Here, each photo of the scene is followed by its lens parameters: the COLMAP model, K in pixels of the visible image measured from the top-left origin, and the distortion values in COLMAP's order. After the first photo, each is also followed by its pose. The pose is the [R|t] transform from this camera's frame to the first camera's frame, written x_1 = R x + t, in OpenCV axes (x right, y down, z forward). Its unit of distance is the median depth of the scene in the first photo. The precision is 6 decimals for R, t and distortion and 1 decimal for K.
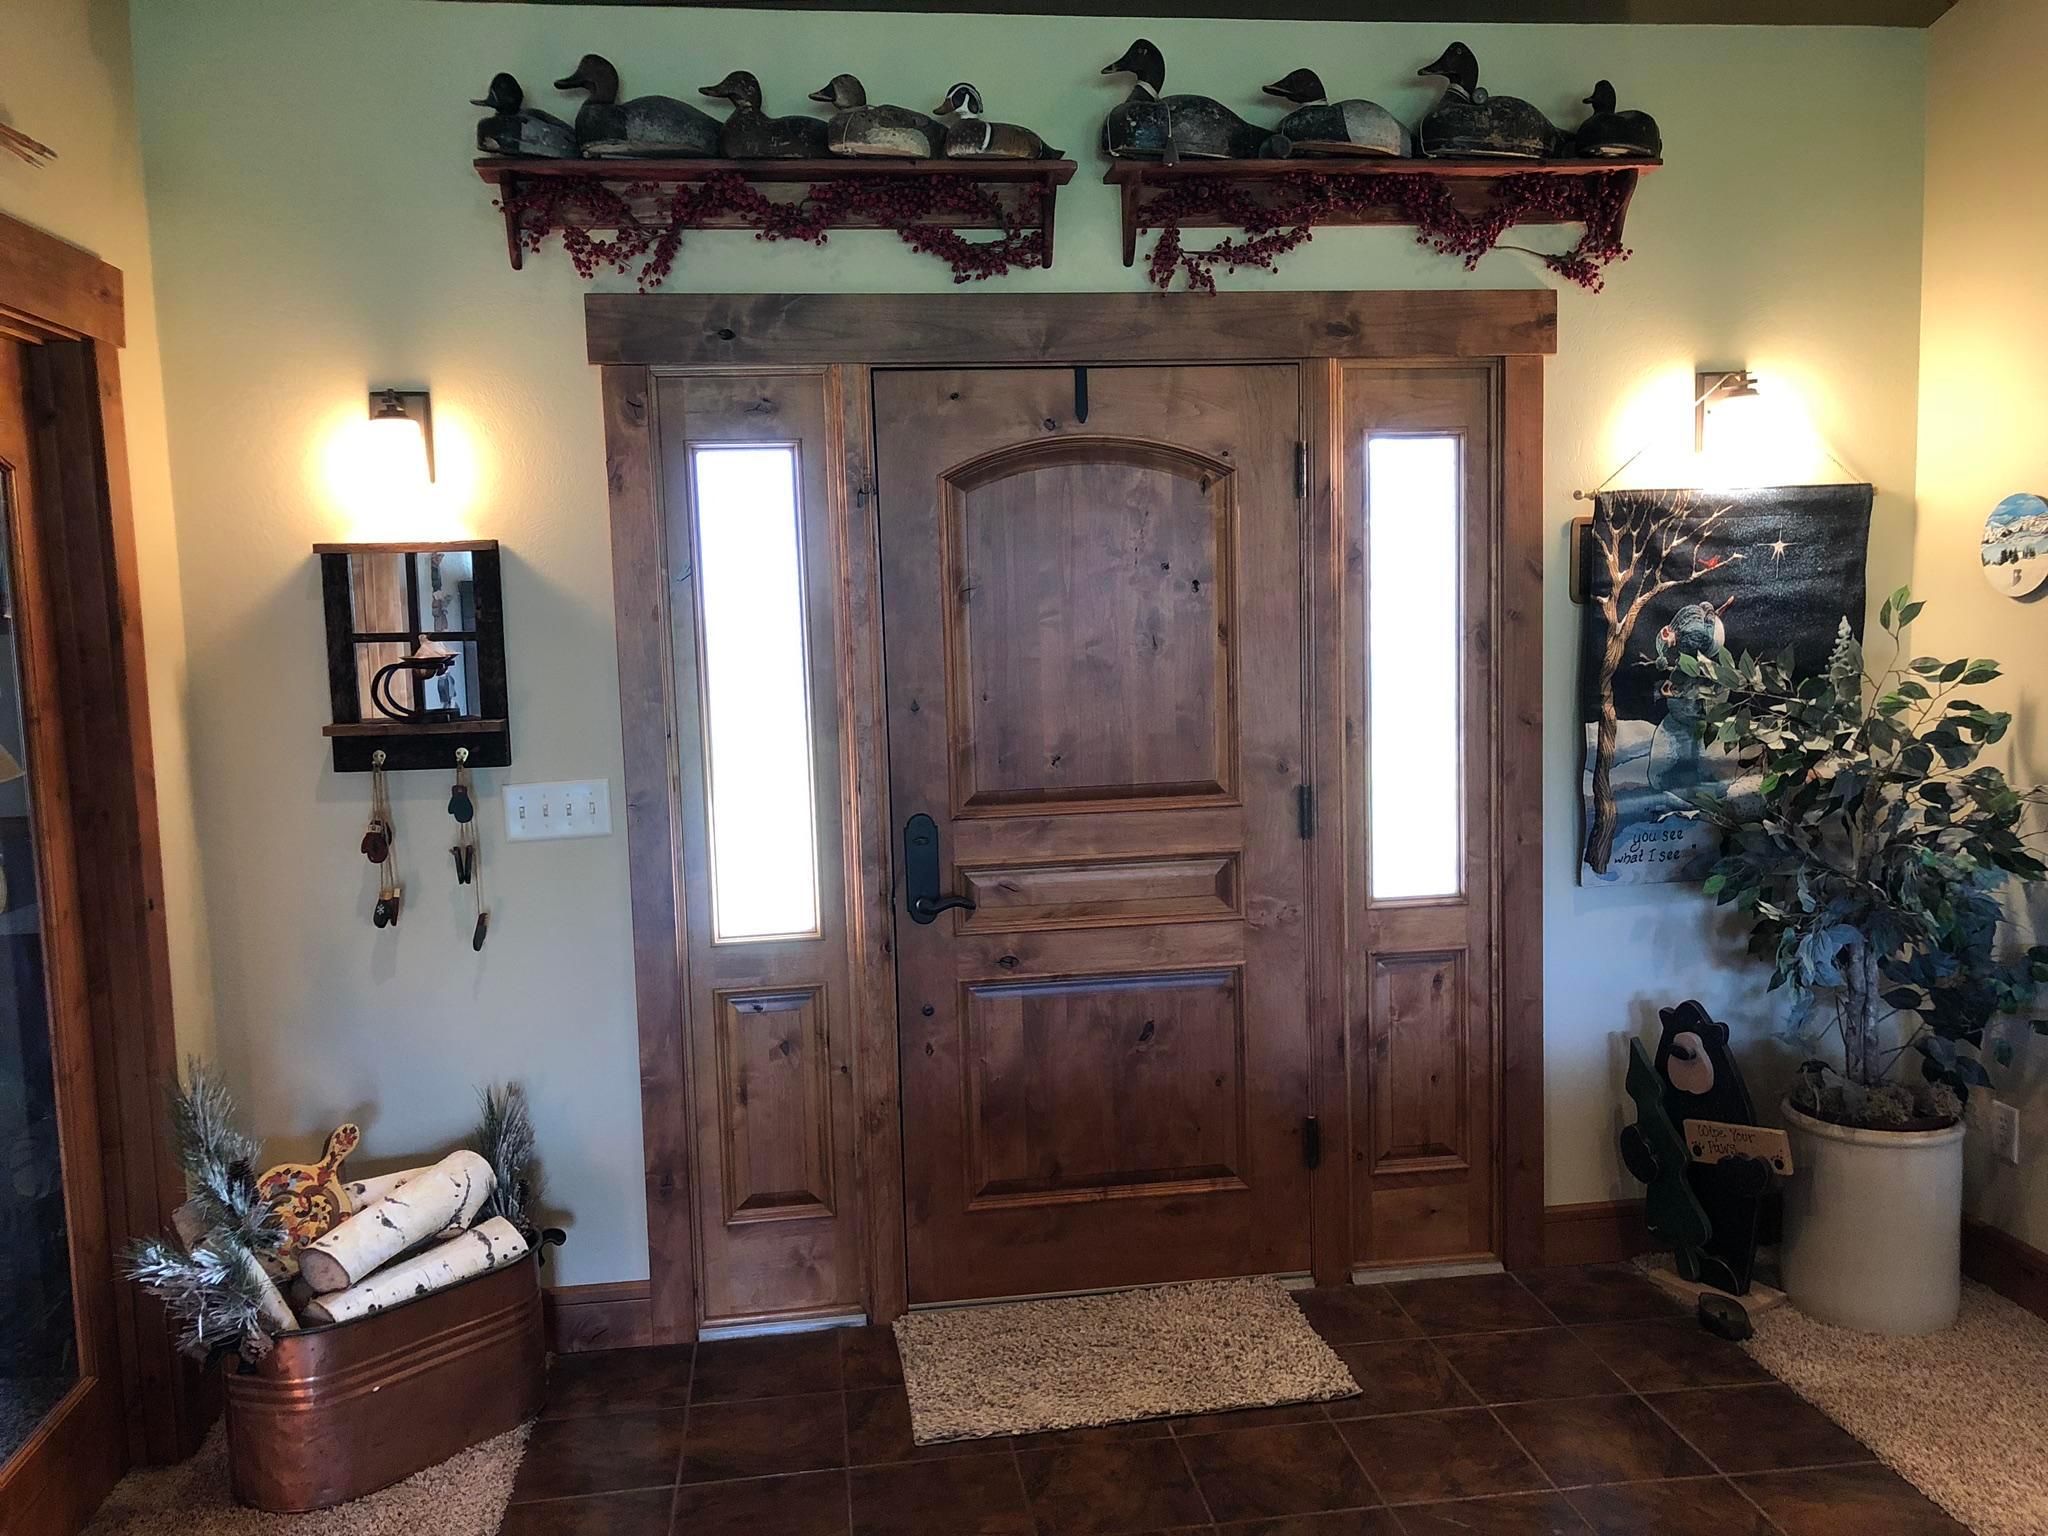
lens RADIAL K [[1686.8, 0, 1032.9], [0, 1686.8, 771.3], [0, 0, 1]] dist [0.028276, -0.018629]
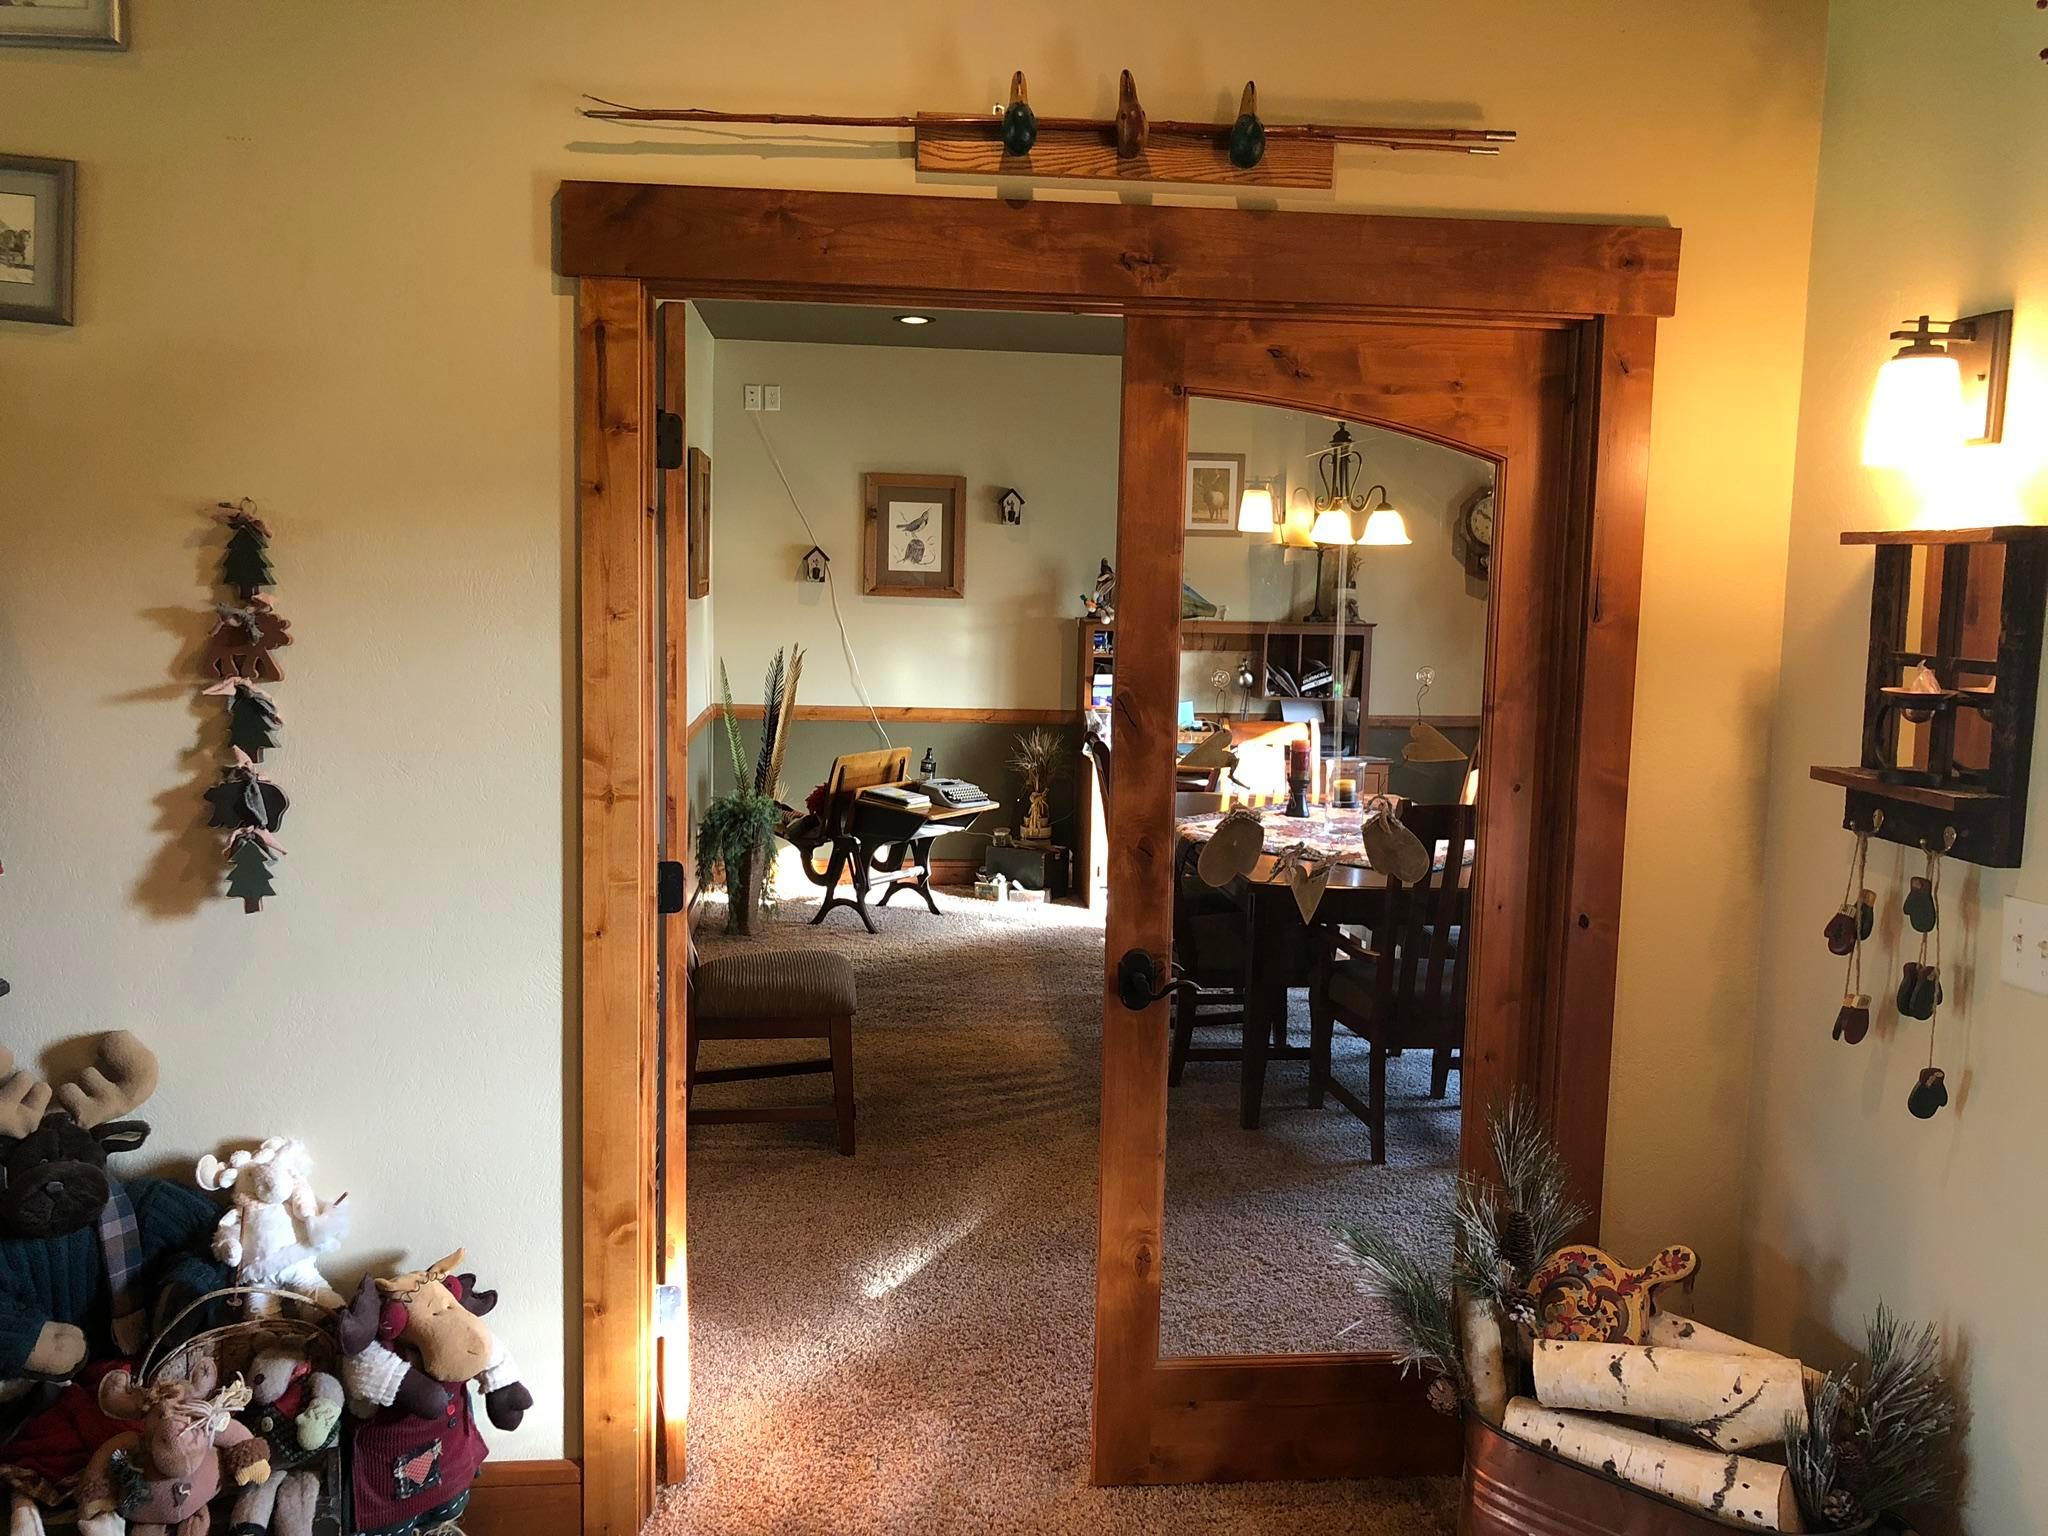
lens RADIAL K [[1686.8, 0, 1025.4], [0, 1686.8, 762.4], [0, 0, 1]] dist [0.028276, -0.018629]
pose [[-0.048391, 0.131571, -0.990125, 0.367489], [-0.133450, 0.981547, 0.136953, -0.085110], [0.989873, 0.138759, -0.029939, 0.647921]]
